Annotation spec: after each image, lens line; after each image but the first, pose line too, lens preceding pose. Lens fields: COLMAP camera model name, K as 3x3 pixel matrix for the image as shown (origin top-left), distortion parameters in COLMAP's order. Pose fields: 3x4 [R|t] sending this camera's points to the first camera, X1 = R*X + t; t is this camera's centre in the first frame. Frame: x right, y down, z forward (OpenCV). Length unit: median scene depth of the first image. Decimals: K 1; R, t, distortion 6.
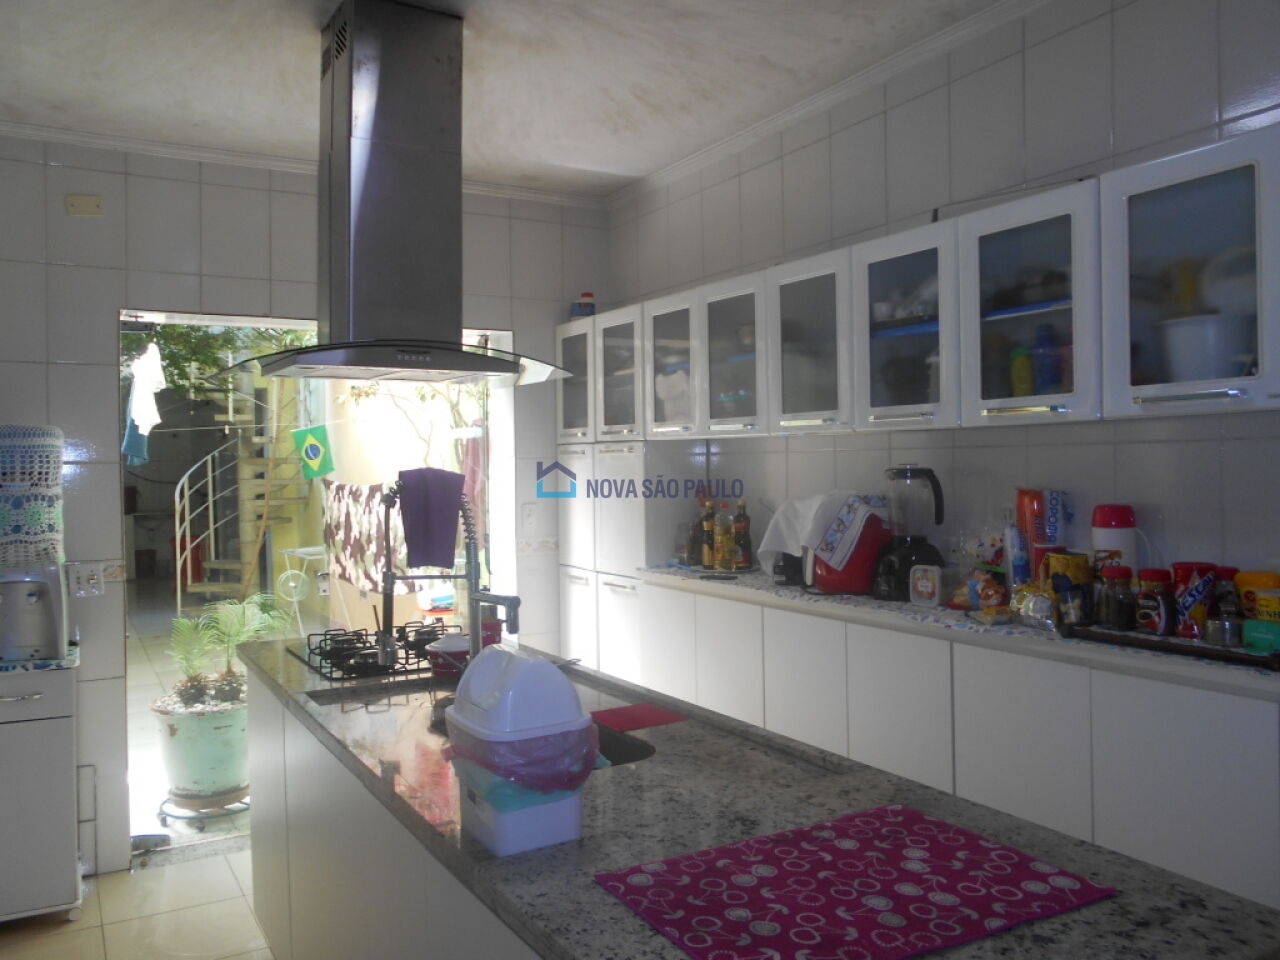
lens RADIAL K [[999.0, 0, 640.0], [0, 999.0, 480.0], [0, 0, 1]] dist [-0.047568, -0.003578]
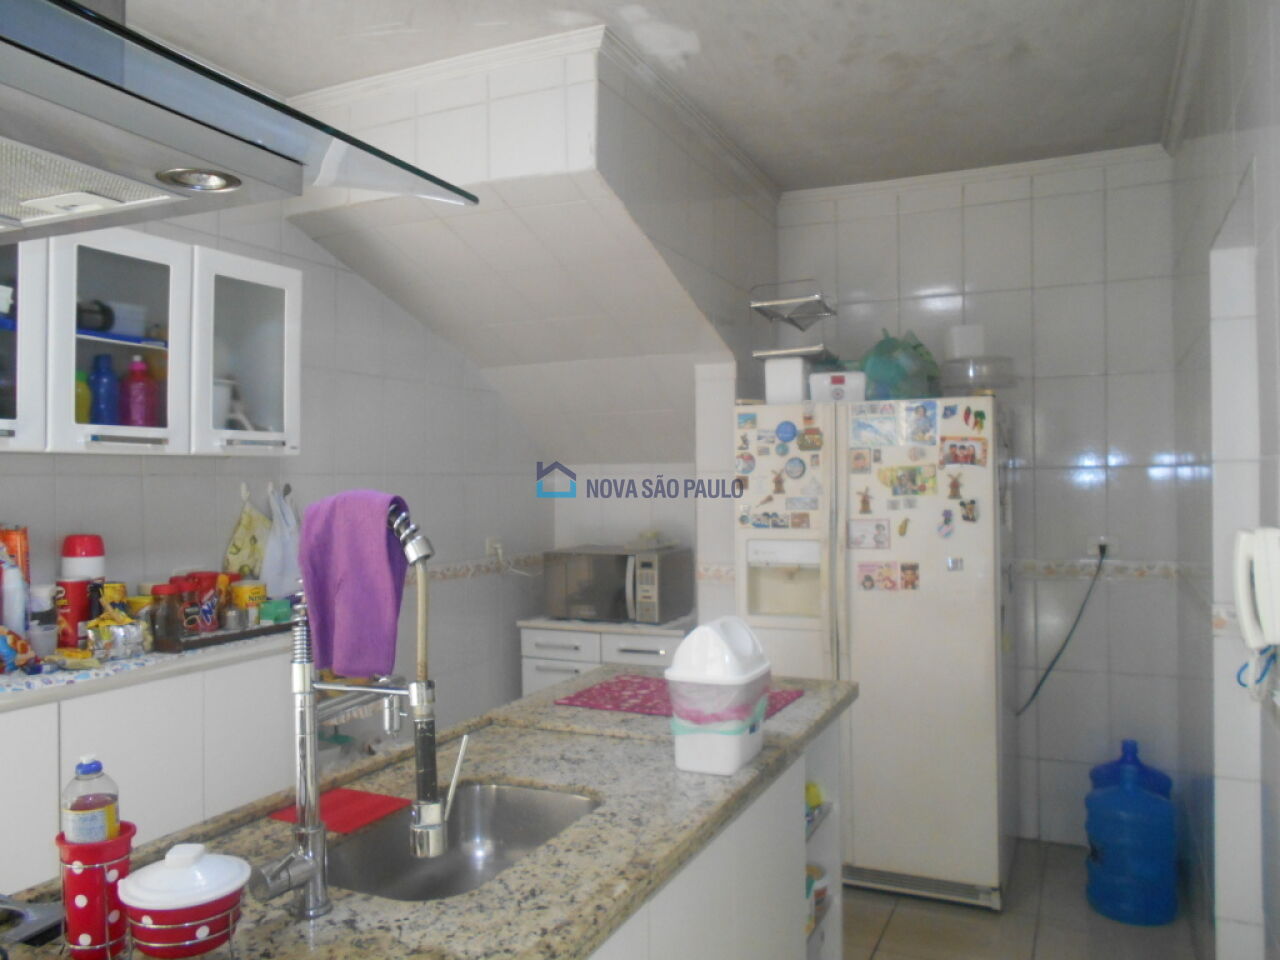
lens RADIAL K [[999.0, 0, 640.0], [0, 999.0, 480.0], [0, 0, 1]] dist [-0.047568, -0.003578]
pose [[-0.610854, 0.023947, 0.791381, -0.707322], [0.031558, 0.999485, -0.005885, -0.007929], [-0.791114, 0.021380, -0.611295, 1.193998]]
